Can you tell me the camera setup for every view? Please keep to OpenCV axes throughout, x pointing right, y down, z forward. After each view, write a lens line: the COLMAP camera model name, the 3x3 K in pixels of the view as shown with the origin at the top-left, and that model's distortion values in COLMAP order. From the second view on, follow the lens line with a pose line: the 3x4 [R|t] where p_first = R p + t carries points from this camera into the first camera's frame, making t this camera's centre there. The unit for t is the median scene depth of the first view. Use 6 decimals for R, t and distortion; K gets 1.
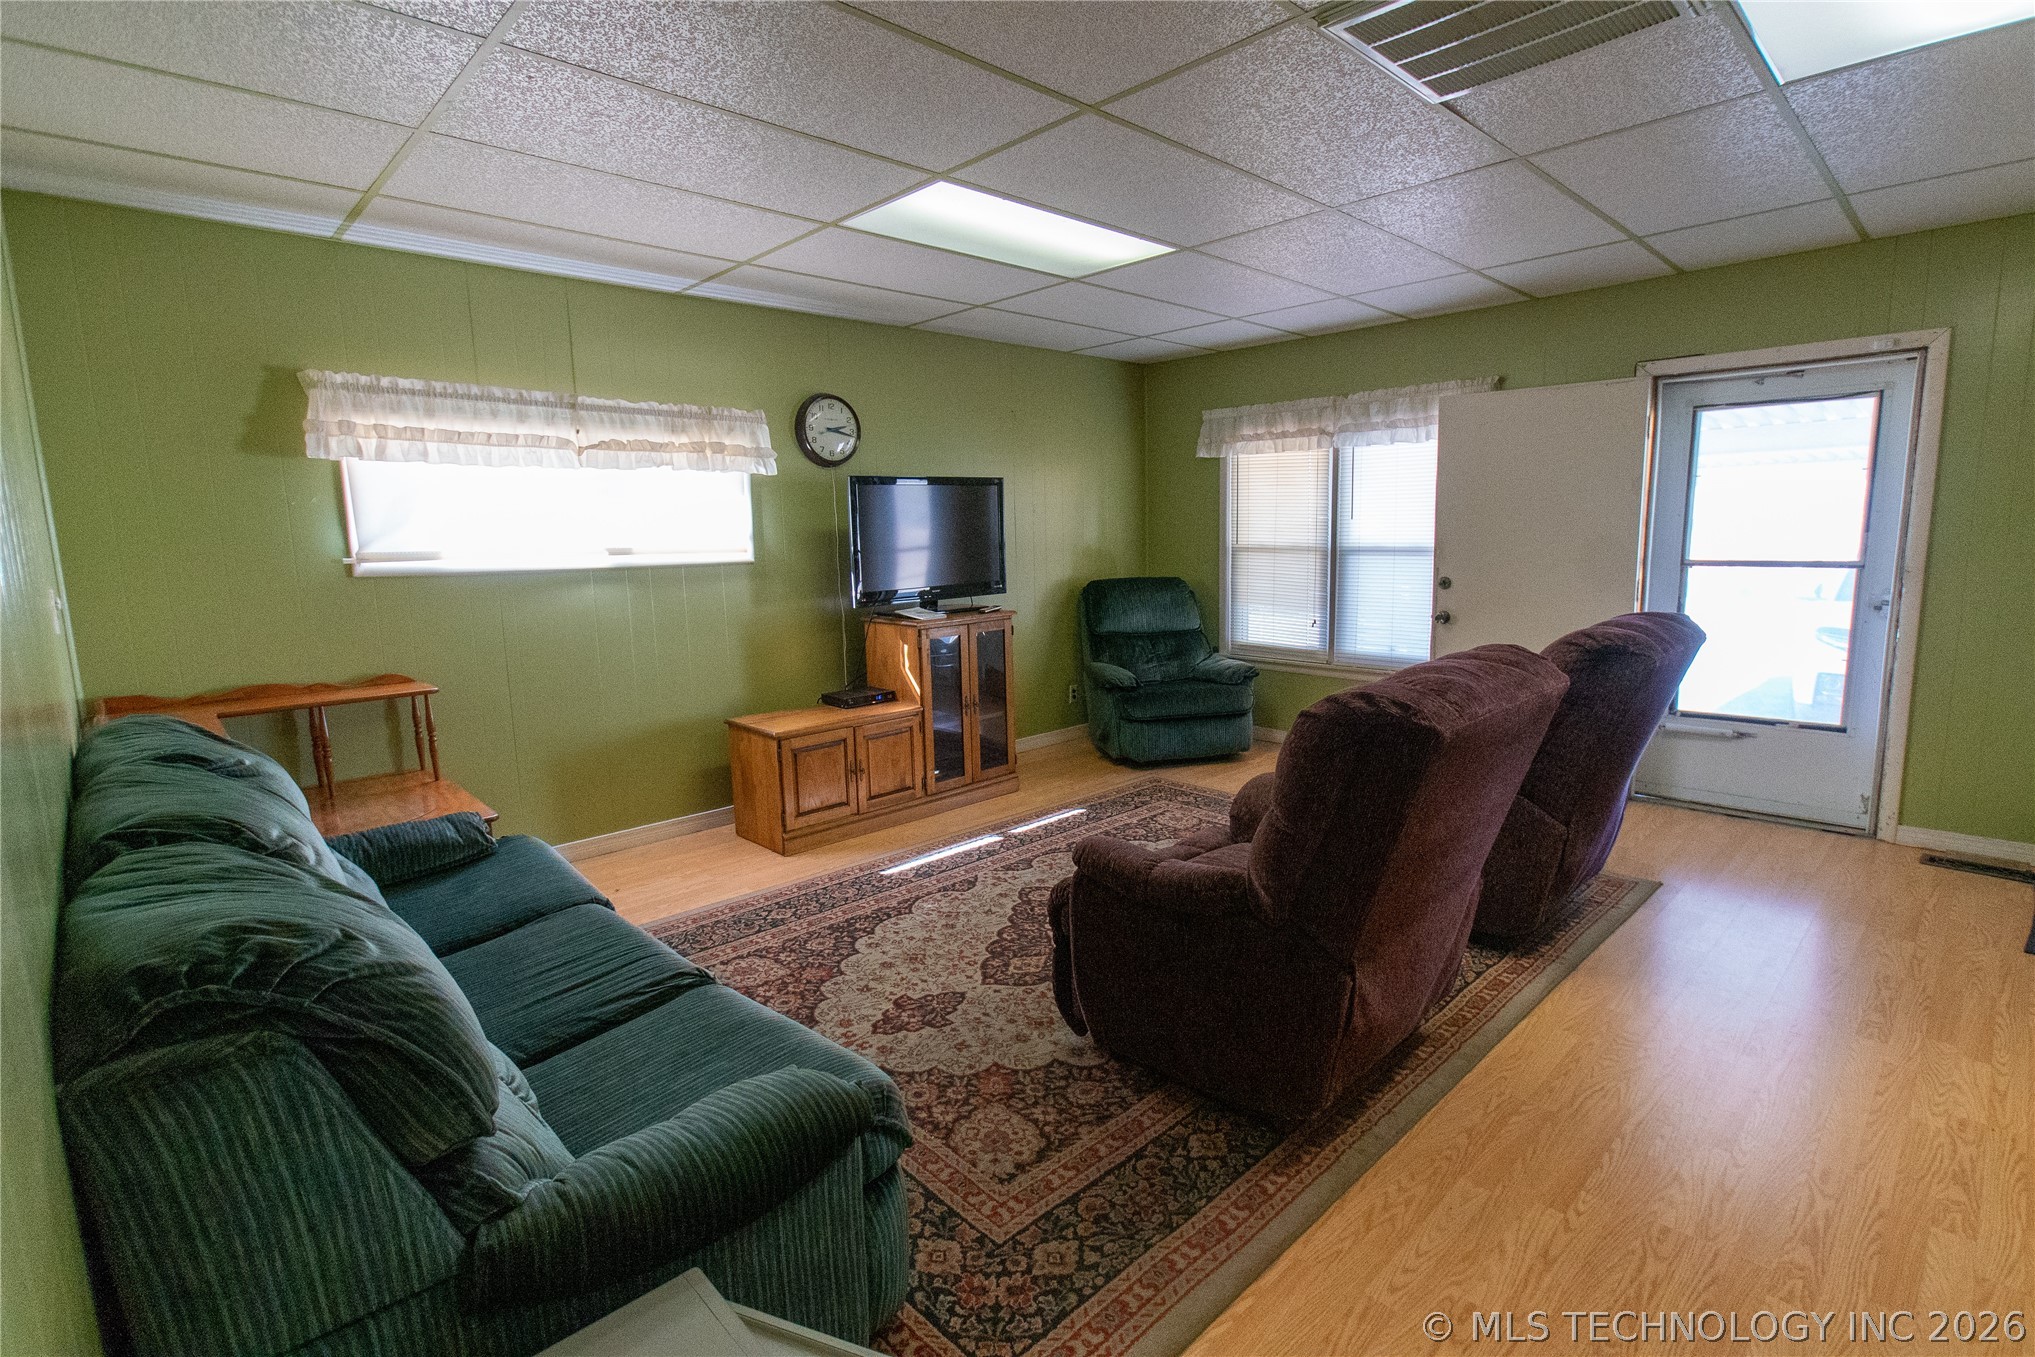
lens RADIAL K [[1007.4, 0, 1021.1], [0, 1007.4, 654.3], [0, 0, 1]] dist [0.024766, 0.000672]
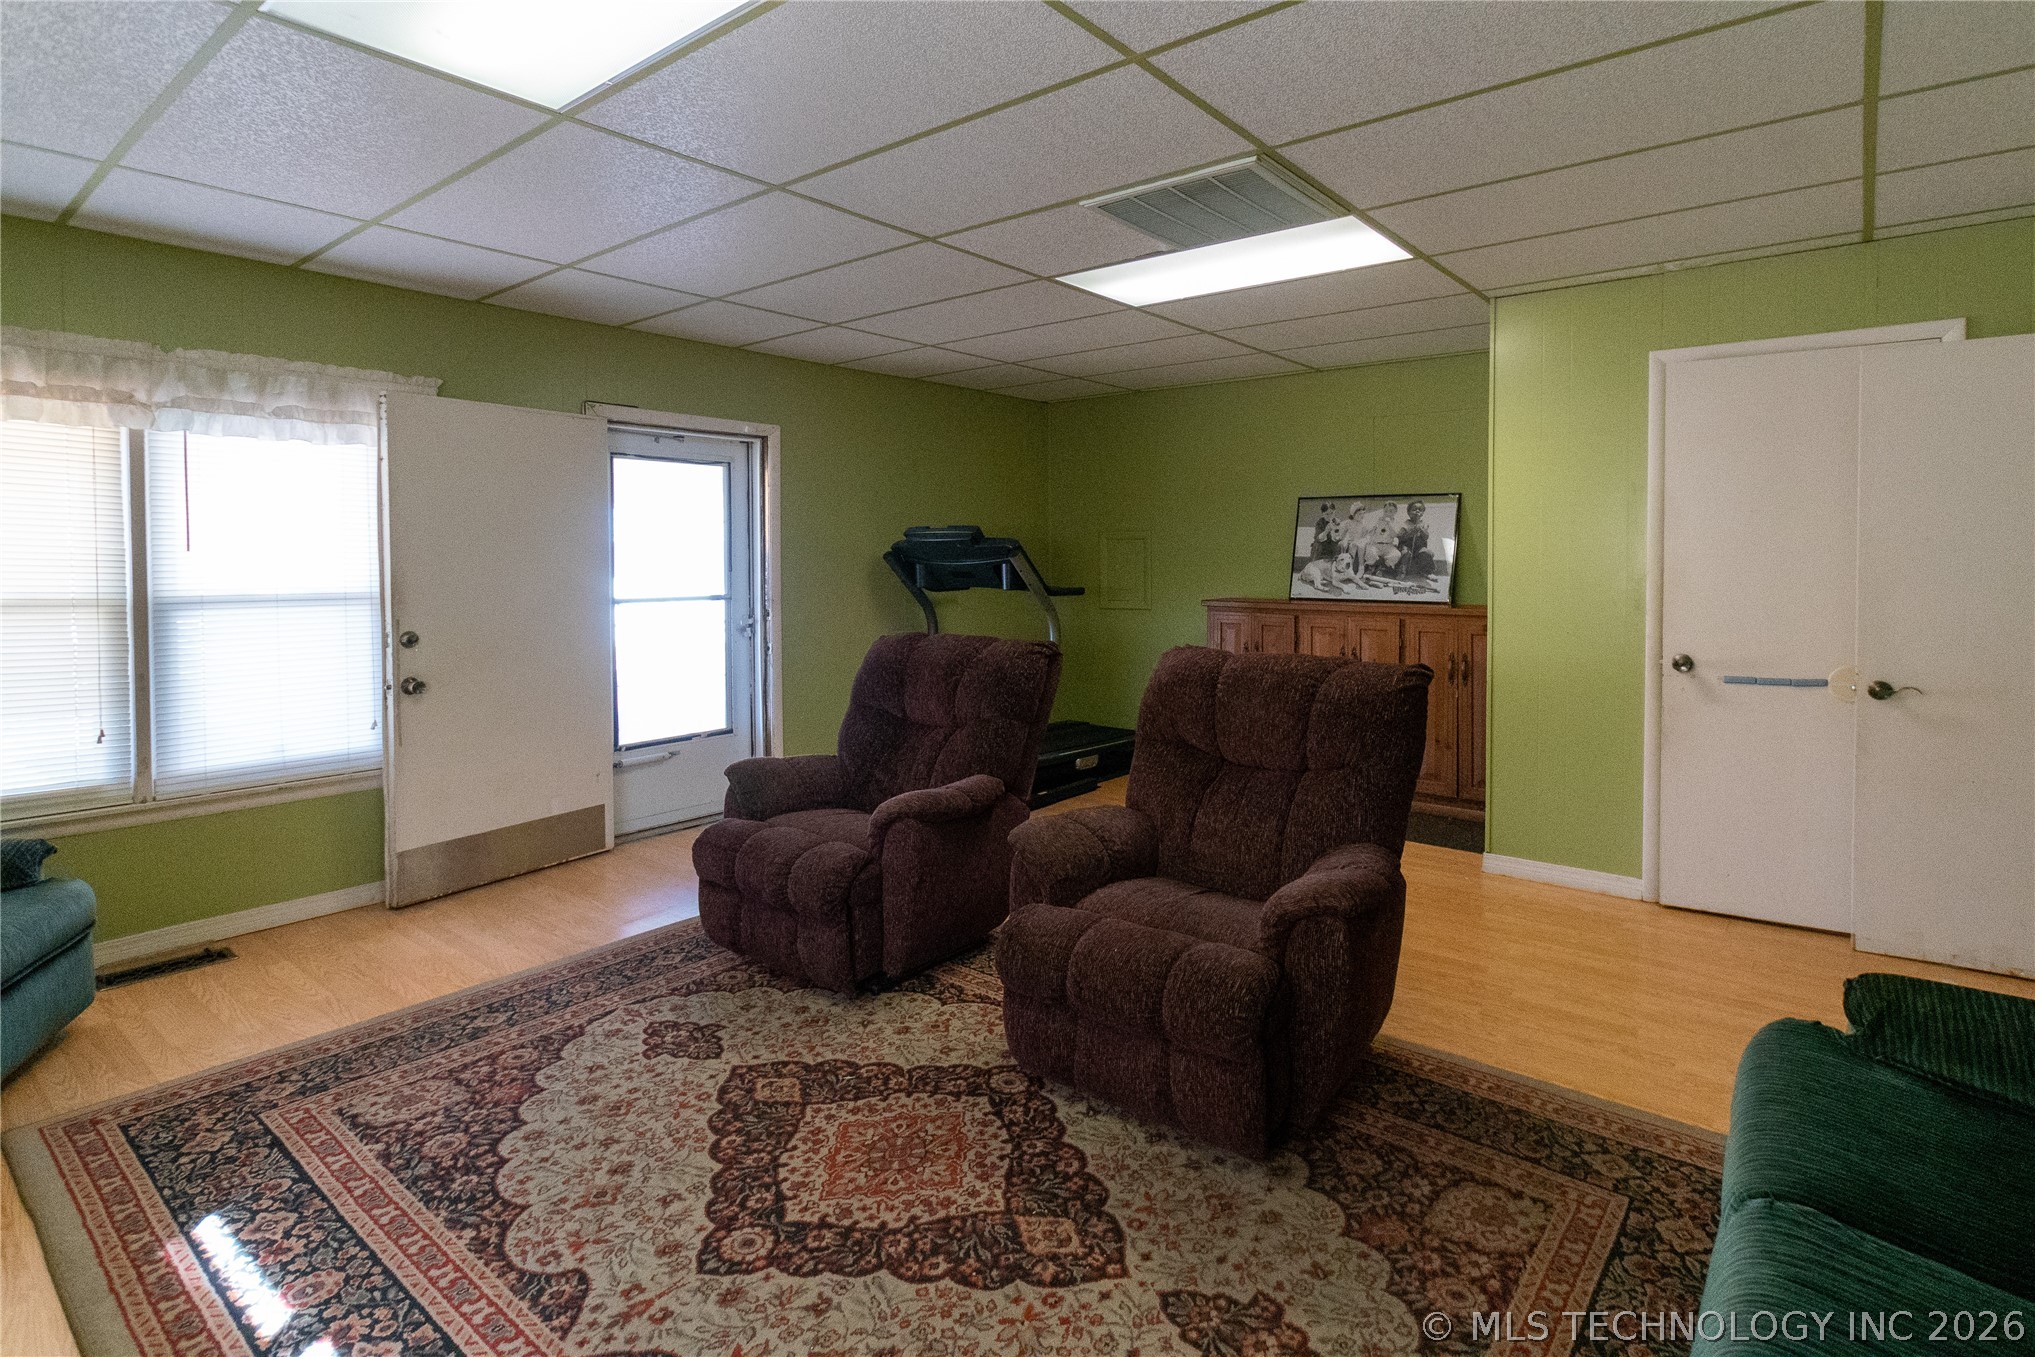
lens RADIAL K [[1028.6, 0, 1023.1], [0, 1028.6, 589.4], [0, 0, 1]] dist [-0.001847, -0.000418]
pose [[-0.146767, -0.010323, 0.989117, -0.451949], [0.132440, 0.990737, 0.029991, -0.081150], [-0.980265, 0.135400, -0.144040, 0.768343]]
